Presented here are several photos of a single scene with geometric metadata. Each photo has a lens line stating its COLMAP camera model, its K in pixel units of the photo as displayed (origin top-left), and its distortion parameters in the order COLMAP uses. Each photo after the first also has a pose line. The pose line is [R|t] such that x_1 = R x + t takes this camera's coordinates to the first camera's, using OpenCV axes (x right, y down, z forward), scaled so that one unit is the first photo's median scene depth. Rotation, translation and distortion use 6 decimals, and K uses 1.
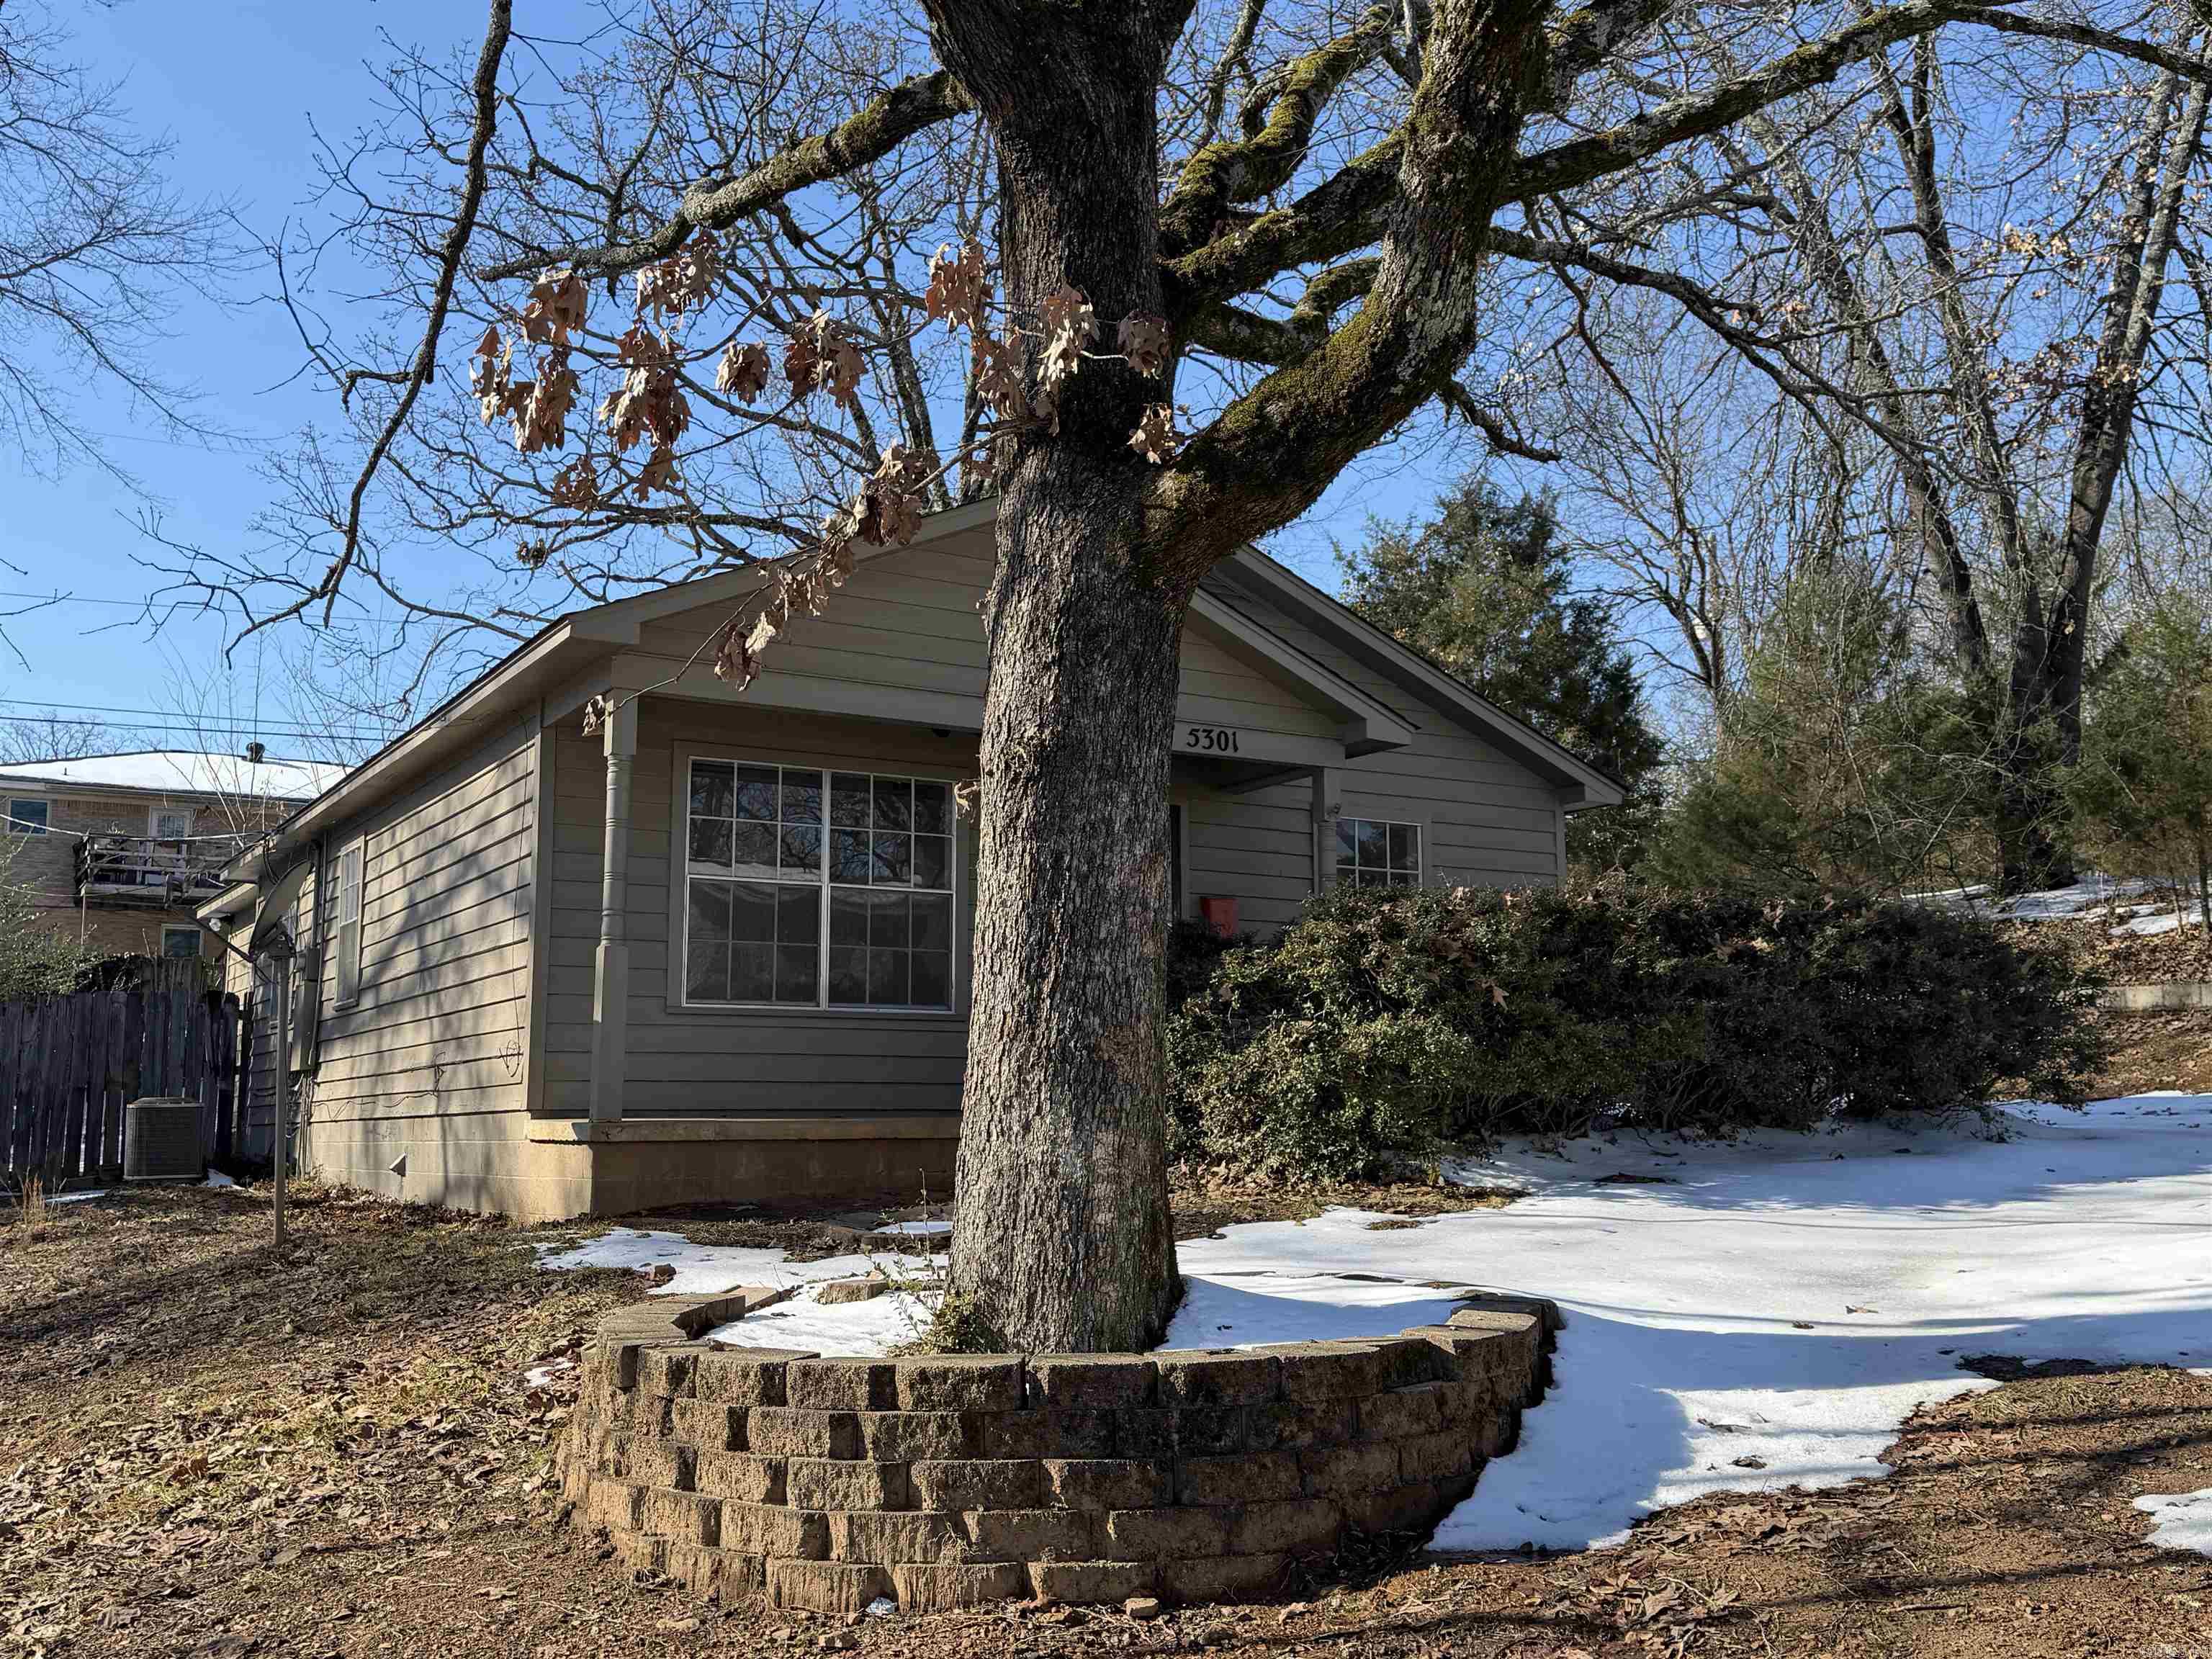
lens RADIAL K [[2126.5, 0, 1108.4], [0, 2126.5, 850.1], [0, 0, 1]] dist [0.060751, -0.010634]
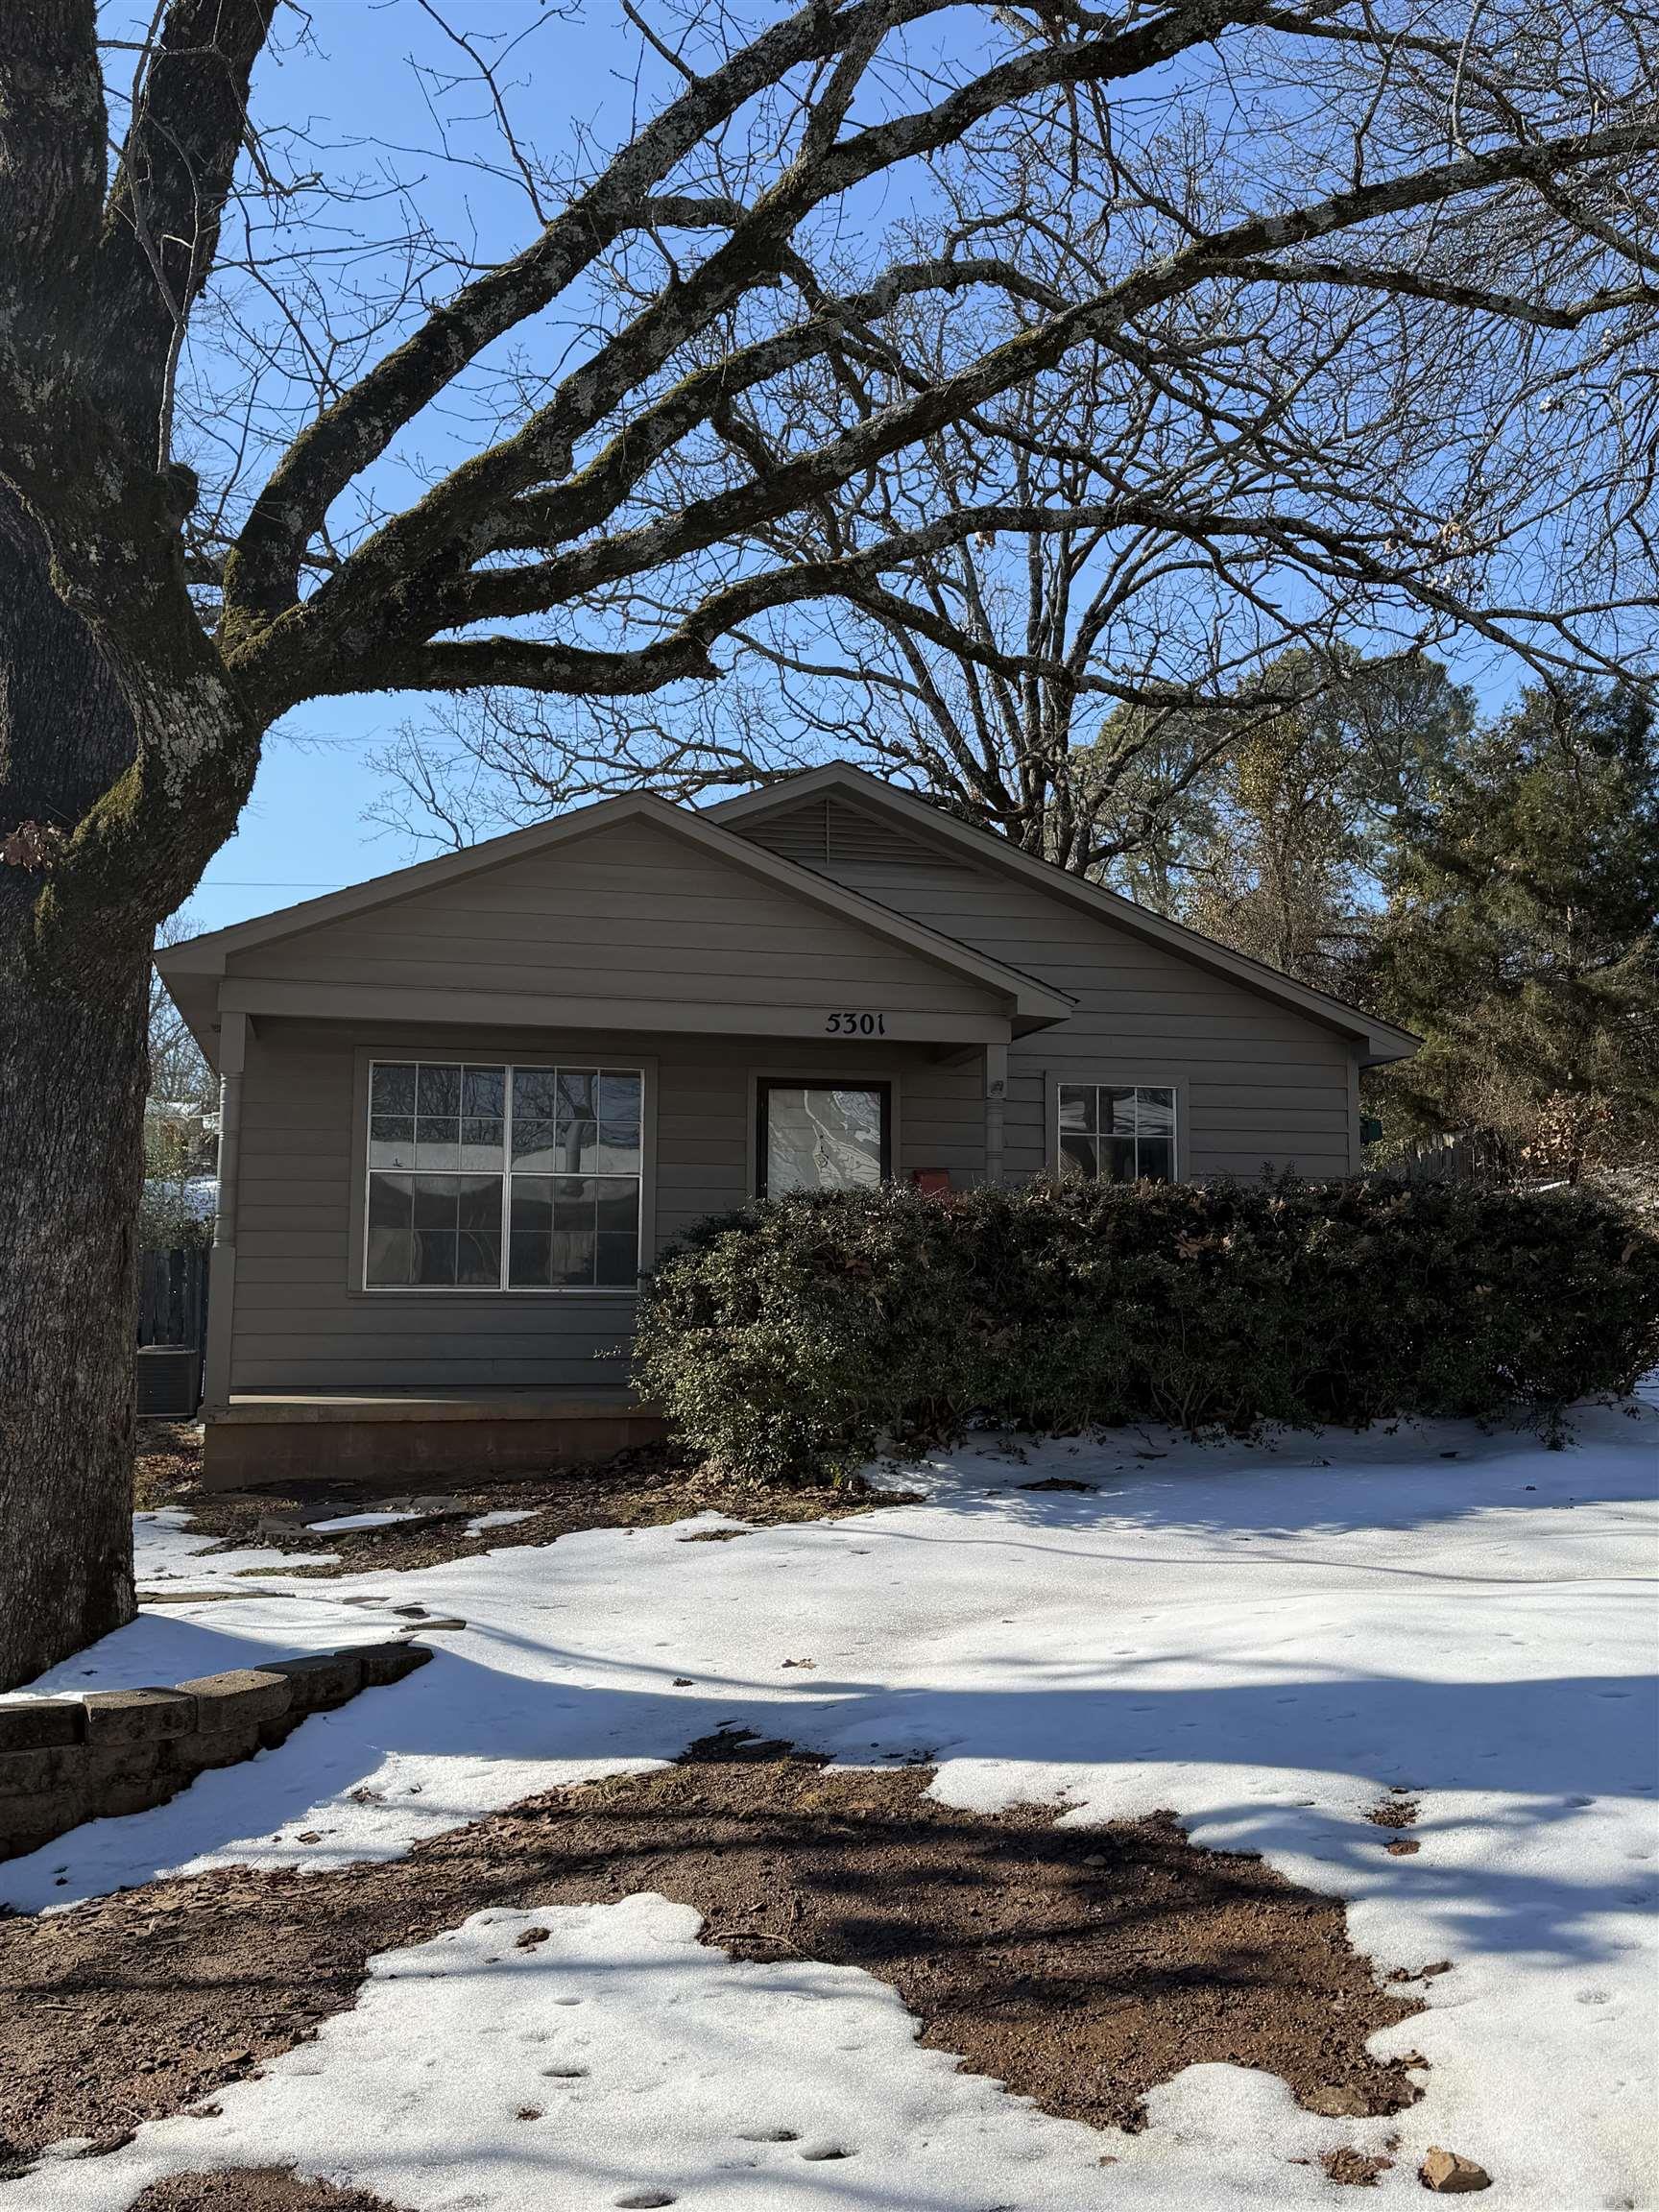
lens RADIAL K [[2131.5, 0, 829.5], [0, 2131.5, 1106.0], [0, 0, 1]] dist [0.159862, 0.002507]
pose [[0.956689, -0.028668, -0.289698, 0.394816], [0.035683, 0.999183, 0.018961, -0.038782], [0.288918, -0.028477, 0.956930, 0.028828]]
